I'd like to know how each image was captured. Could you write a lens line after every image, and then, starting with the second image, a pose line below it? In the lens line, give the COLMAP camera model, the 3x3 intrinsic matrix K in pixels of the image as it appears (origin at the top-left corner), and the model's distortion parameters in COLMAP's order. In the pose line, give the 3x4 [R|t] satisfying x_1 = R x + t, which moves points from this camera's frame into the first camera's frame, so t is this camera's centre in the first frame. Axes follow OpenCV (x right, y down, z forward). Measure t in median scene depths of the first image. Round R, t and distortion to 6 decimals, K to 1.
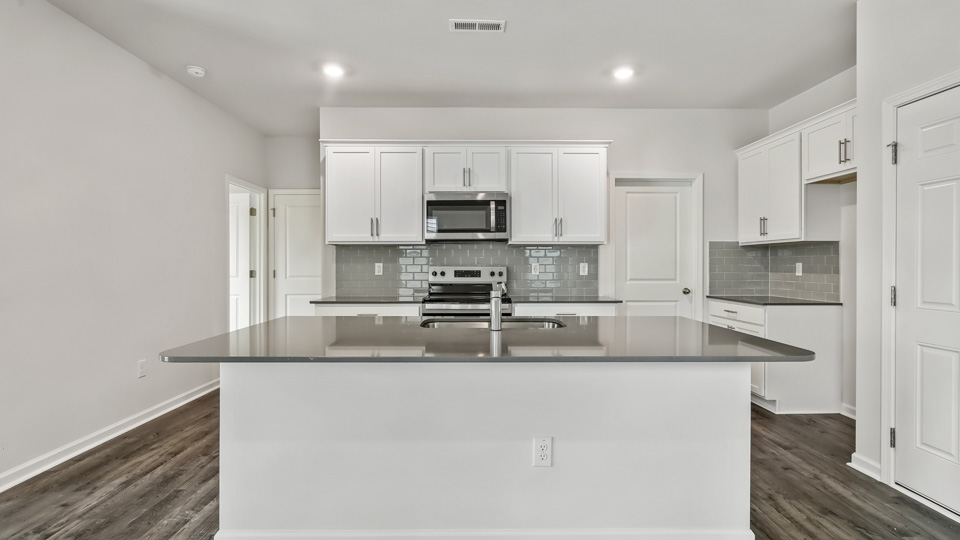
lens RADIAL K [[473.2, 0, 483.8], [0, 473.2, 267.1], [0, 0, 1]] dist [-0.000783, 0.000329]
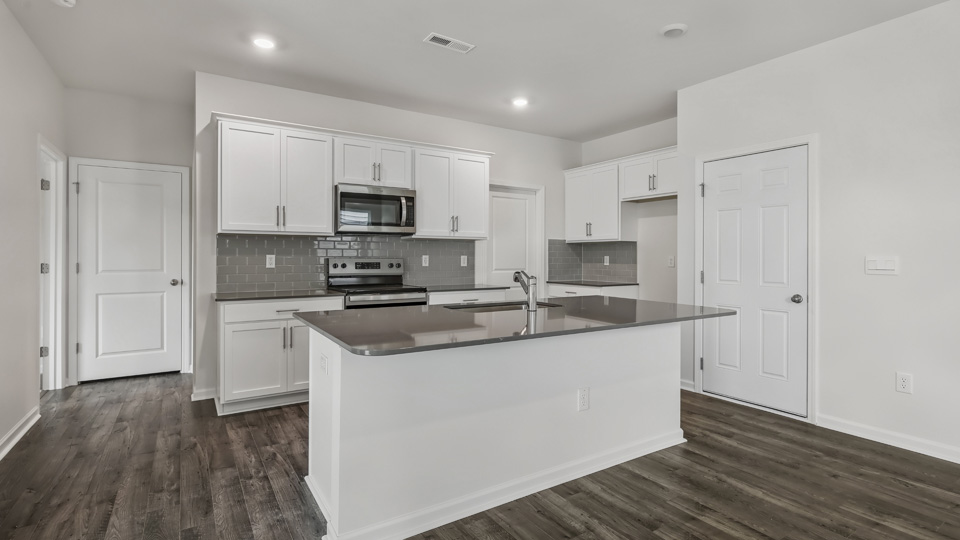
lens RADIAL K [[462.1, 0, 485.7], [0, 462.1, 256.8], [0, 0, 1]] dist [-0.000698, -0.000059]
pose [[0.849109, 0.002479, 0.528212, -0.362524], [-0.000160, 0.999990, -0.004436, -0.000659], [-0.528217, 0.003682, 0.849101, 0.021568]]
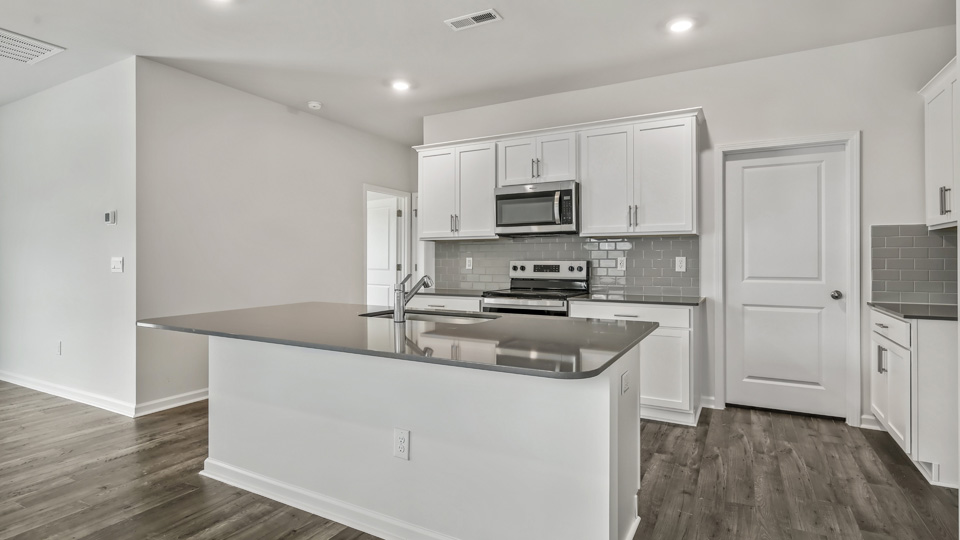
lens RADIAL K [[491.0, 0, 483.7], [0, 491.0, 259.2], [0, 0, 1]] dist [-0.000956, 0.000227]
pose [[0.868109, -0.000926, -0.496373, 0.366038], [-0.001812, 0.999986, -0.005036, 0.000356], [0.496370, 0.005271, 0.868095, 0.080192]]
